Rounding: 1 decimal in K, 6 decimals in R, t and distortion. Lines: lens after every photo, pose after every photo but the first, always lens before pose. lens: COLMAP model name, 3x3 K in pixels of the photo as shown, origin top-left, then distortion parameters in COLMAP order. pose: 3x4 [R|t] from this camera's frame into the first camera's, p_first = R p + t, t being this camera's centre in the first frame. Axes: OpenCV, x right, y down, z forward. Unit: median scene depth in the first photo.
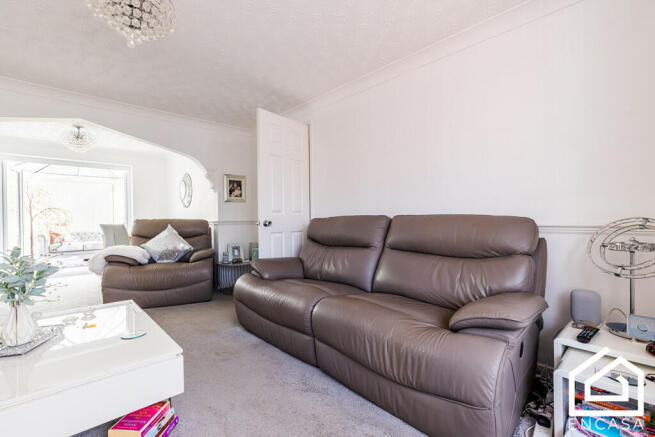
lens RADIAL K [[302.6, 0, 327.9], [0, 302.6, 219.3], [0, 0, 1]] dist [0.000721, 0.000096]
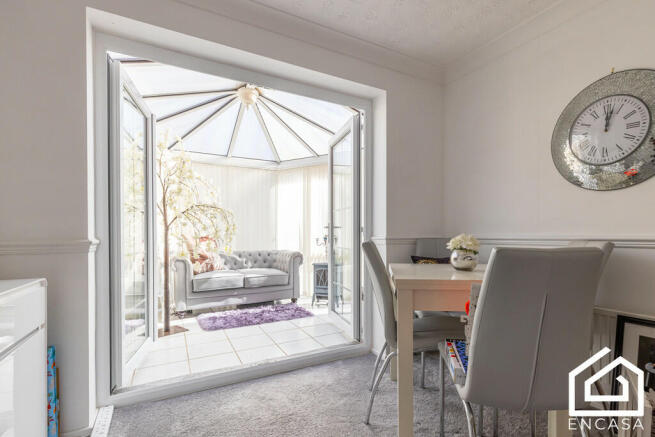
lens RADIAL K [[302.6, 0, 323.8], [0, 302.6, 238.8], [0, 0, 1]] dist [0.000721, 0.000096]
pose [[0.967102, 0.007450, -0.254280, -0.599767], [-0.005637, 0.999953, 0.007859, 0.011990], [0.254327, -0.006167, 0.967099, 0.582652]]
